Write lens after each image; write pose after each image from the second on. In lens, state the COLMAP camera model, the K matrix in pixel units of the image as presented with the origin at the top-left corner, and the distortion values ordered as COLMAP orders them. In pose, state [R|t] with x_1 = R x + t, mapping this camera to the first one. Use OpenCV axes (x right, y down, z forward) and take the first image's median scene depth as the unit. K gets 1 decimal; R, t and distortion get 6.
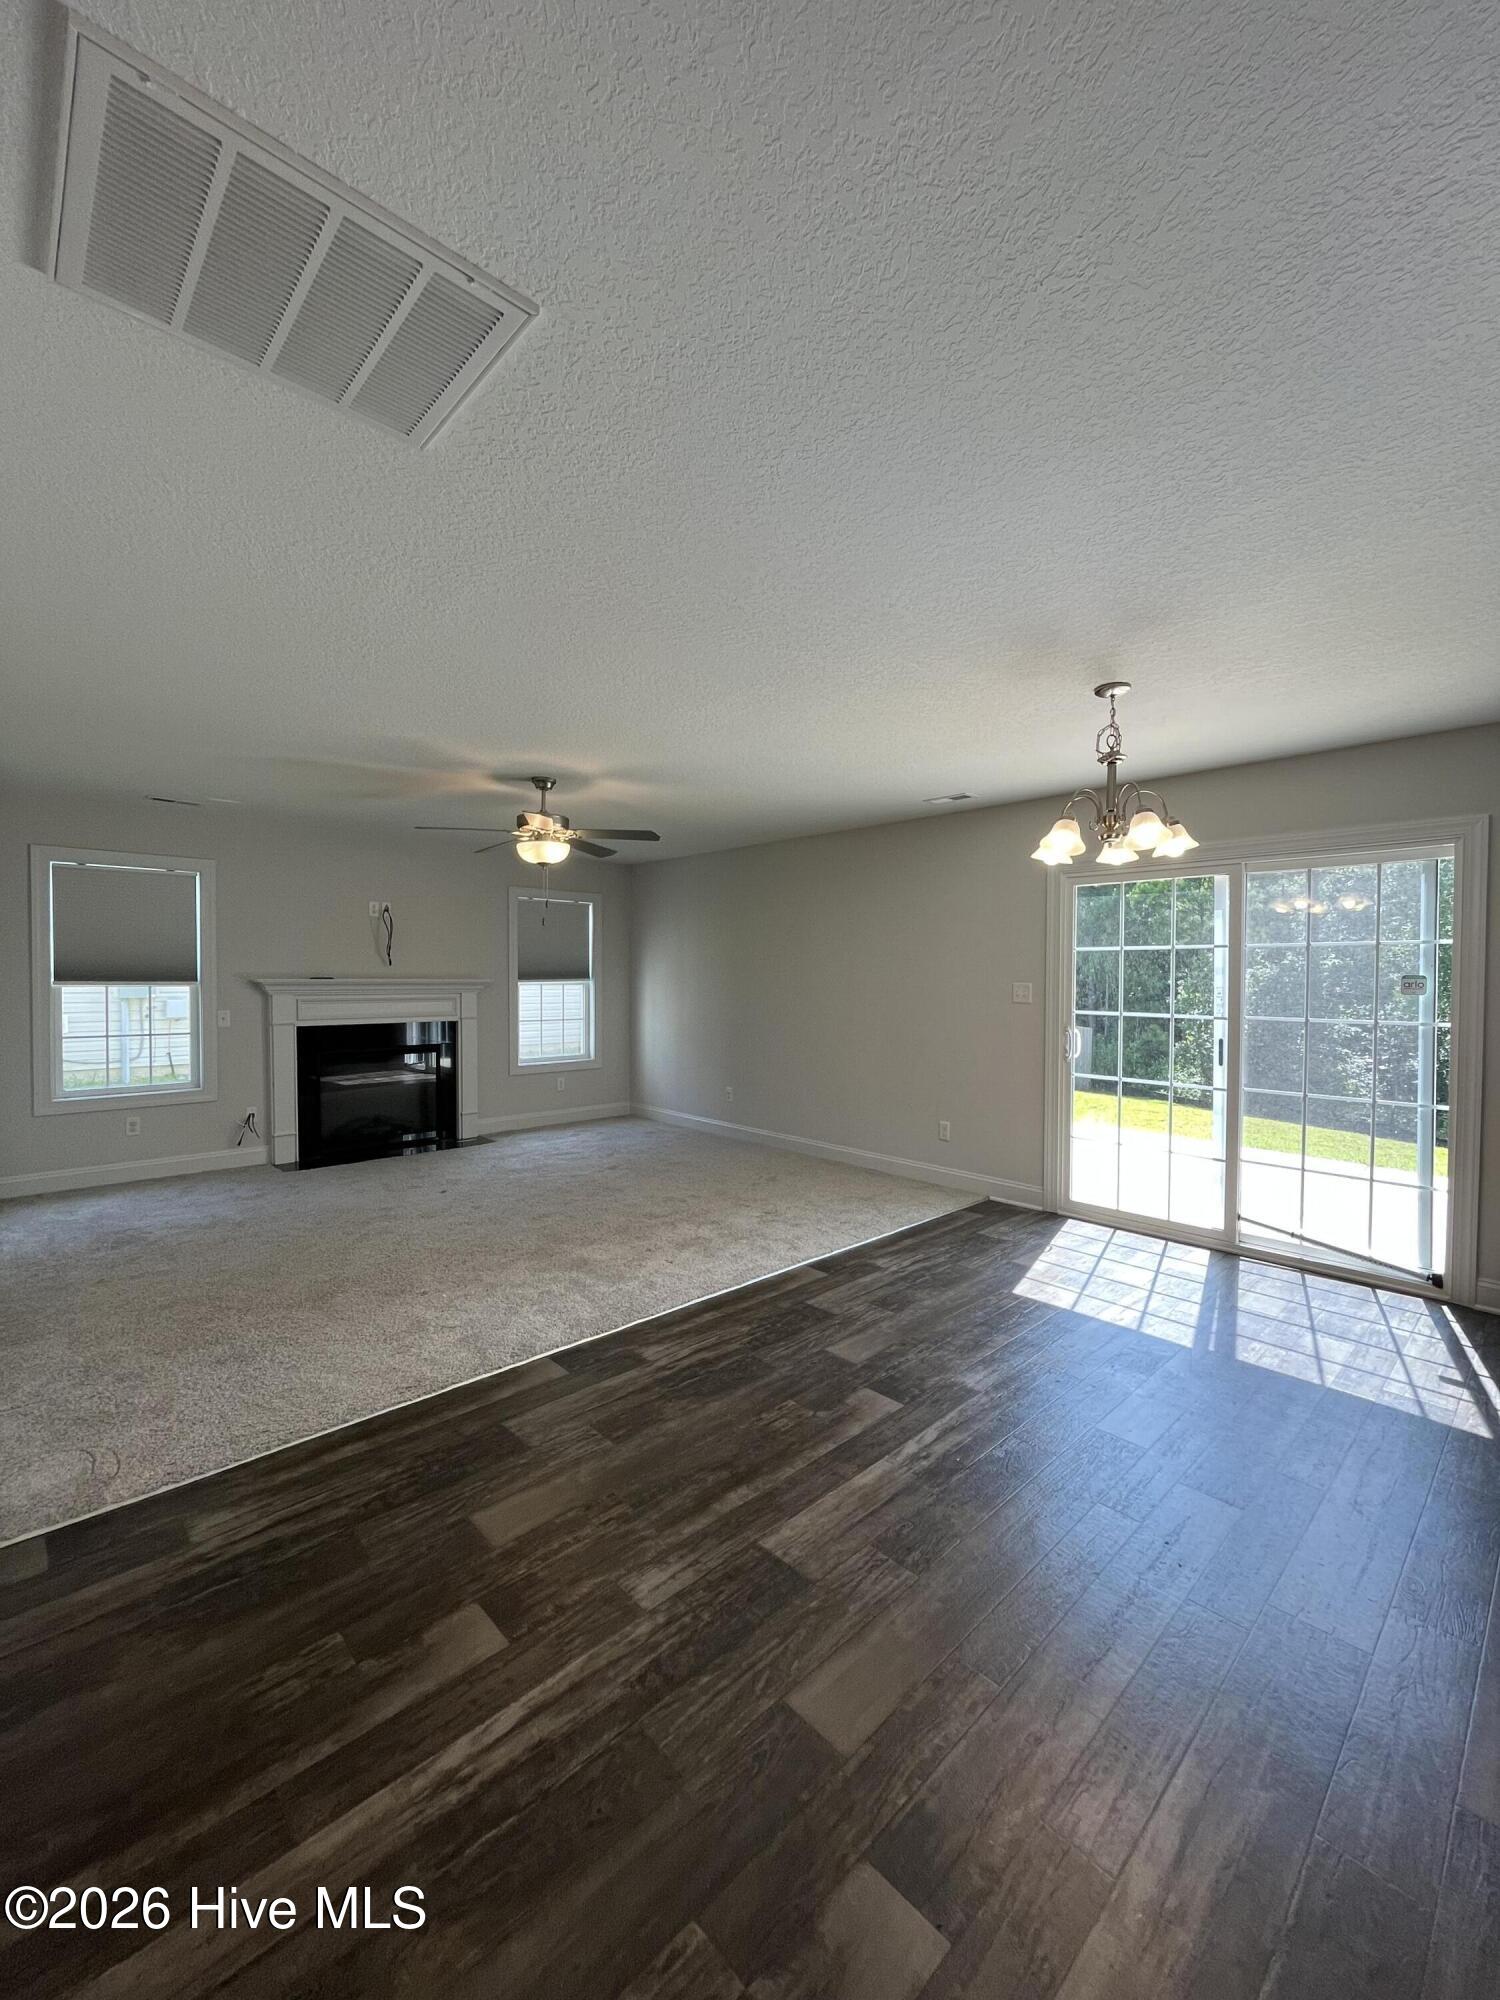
lens RADIAL K [[805.8, 0, 753.0], [0, 805.8, 994.5], [0, 0, 1]] dist [-0.002461, -0.000117]
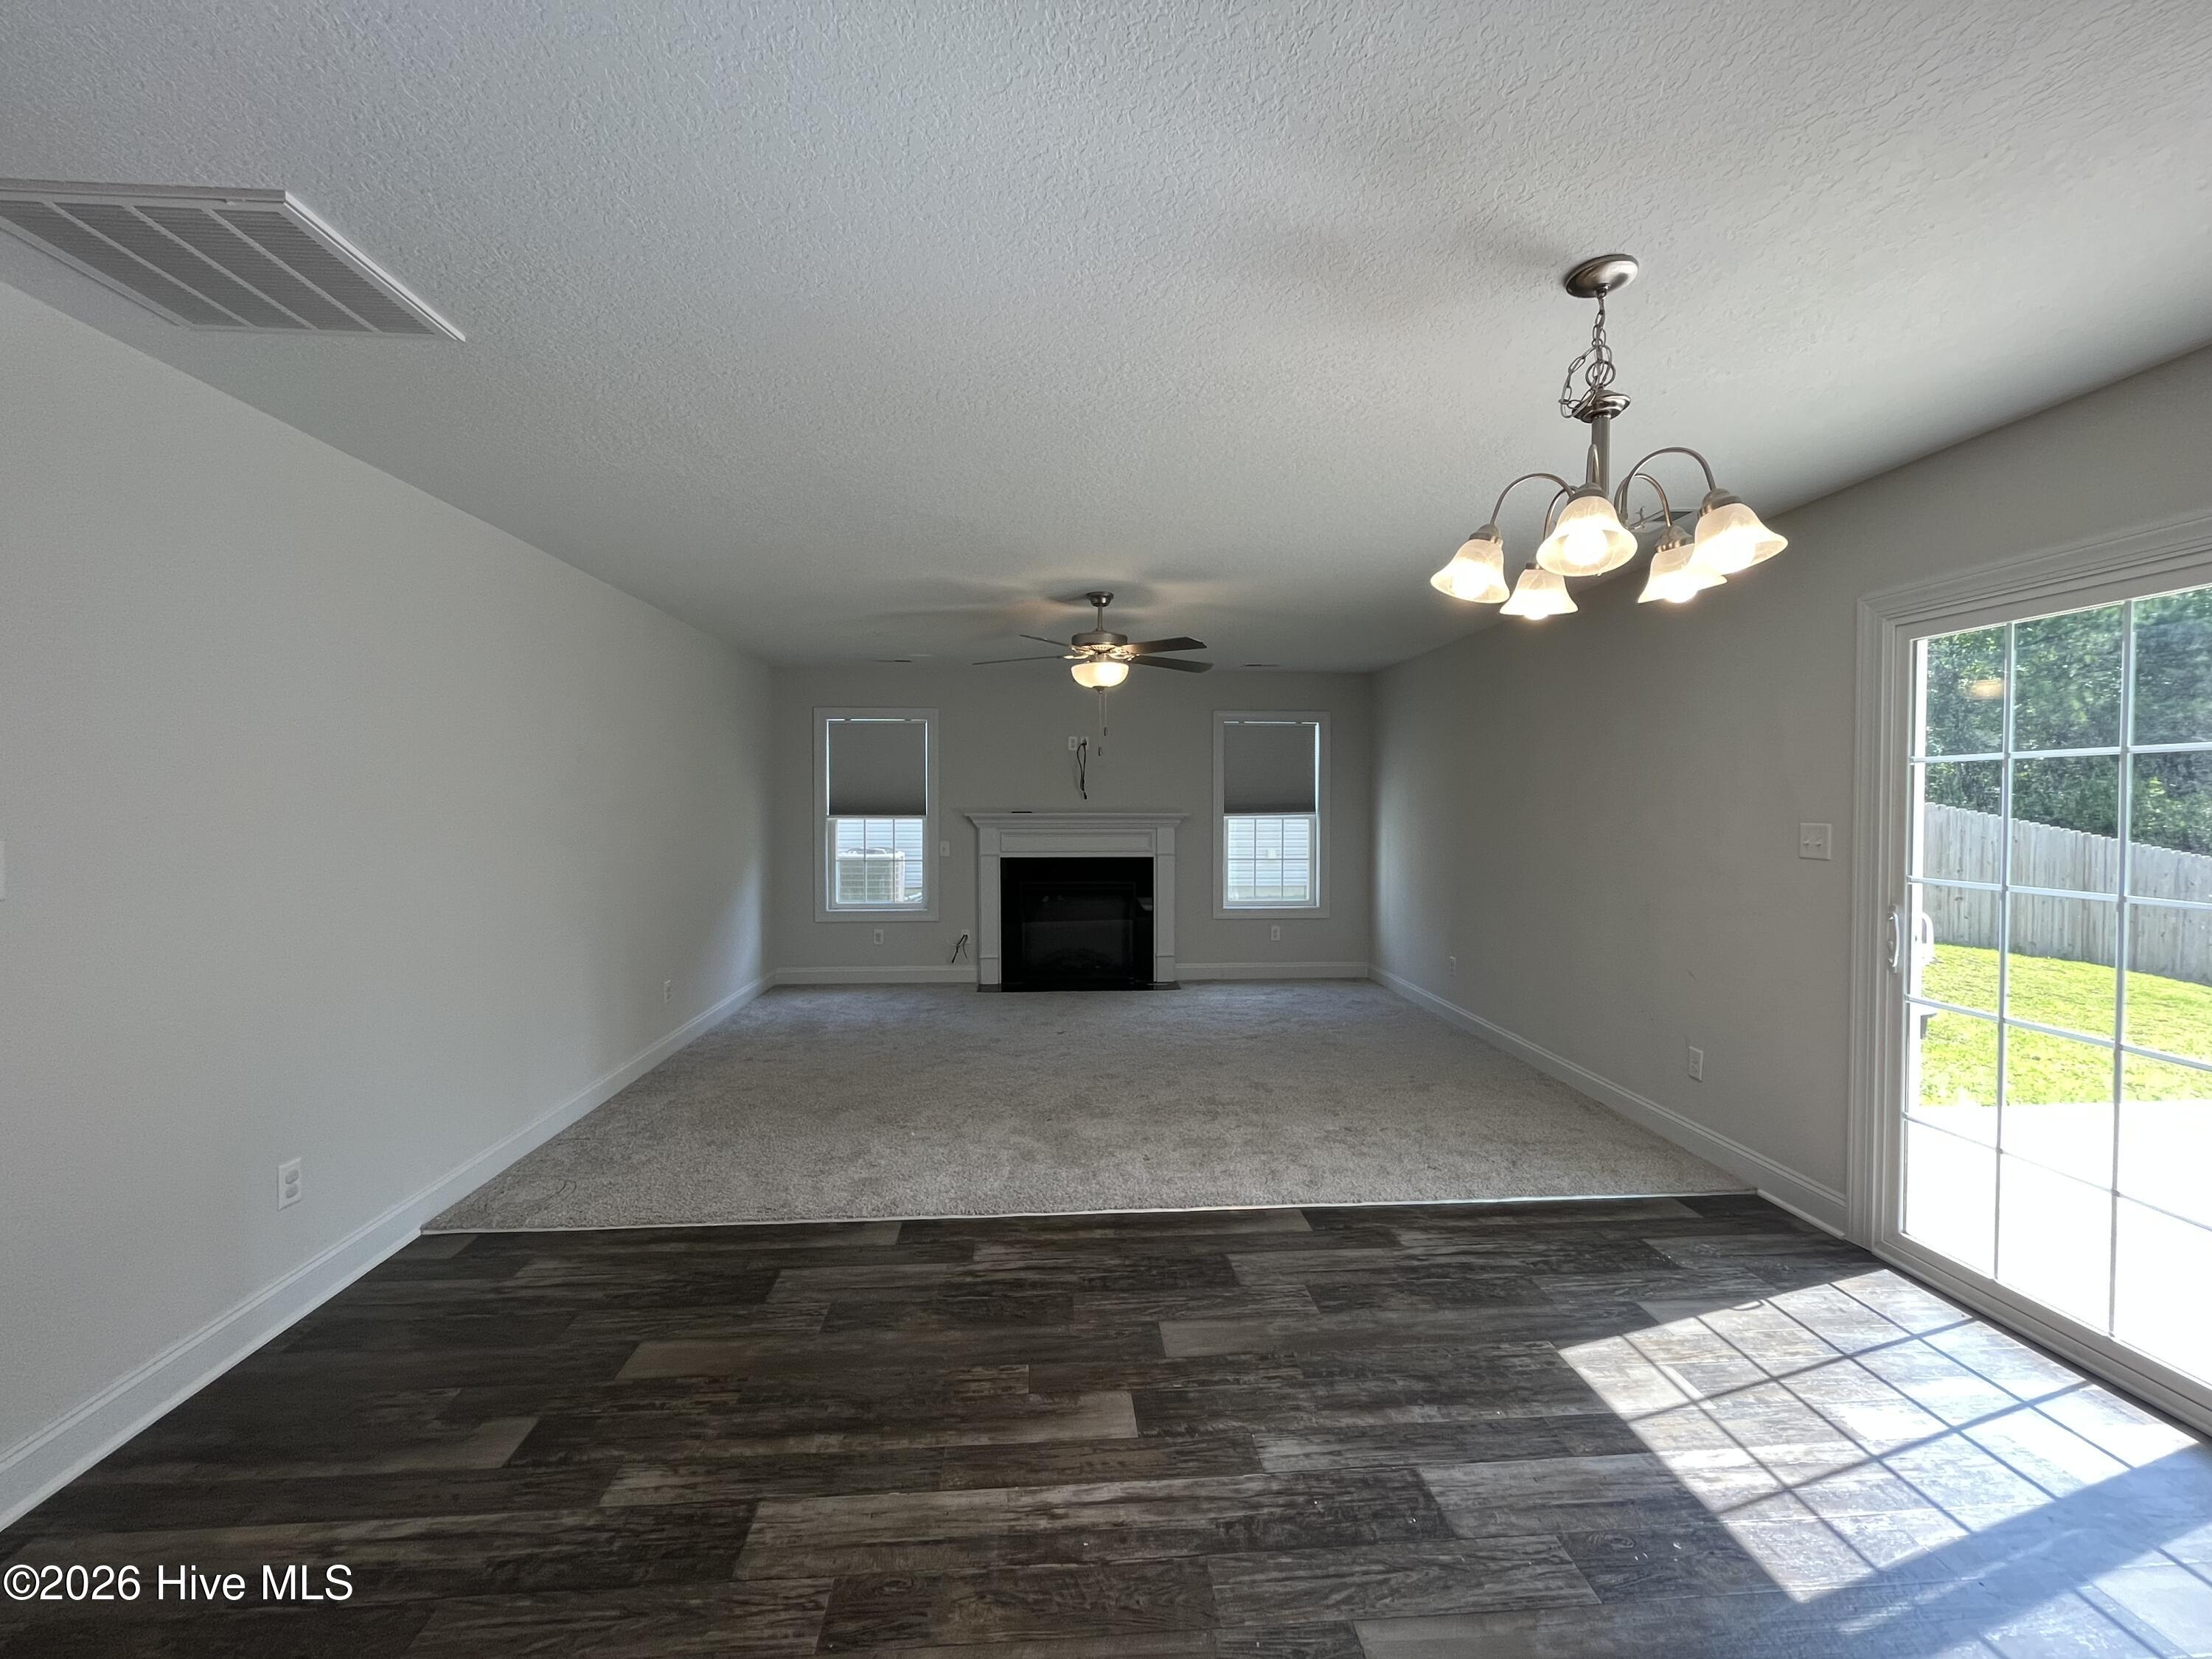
lens RADIAL K [[891.2, 0, 1104.0], [0, 891.2, 824.4], [0, 0, 1]] dist [-0.002461, -0.000117]
pose [[0.771908, 0.009562, -0.635662, 0.387571], [-0.010745, 0.999940, 0.001994, -0.010757], [0.635643, 0.005292, 0.771965, 0.232397]]
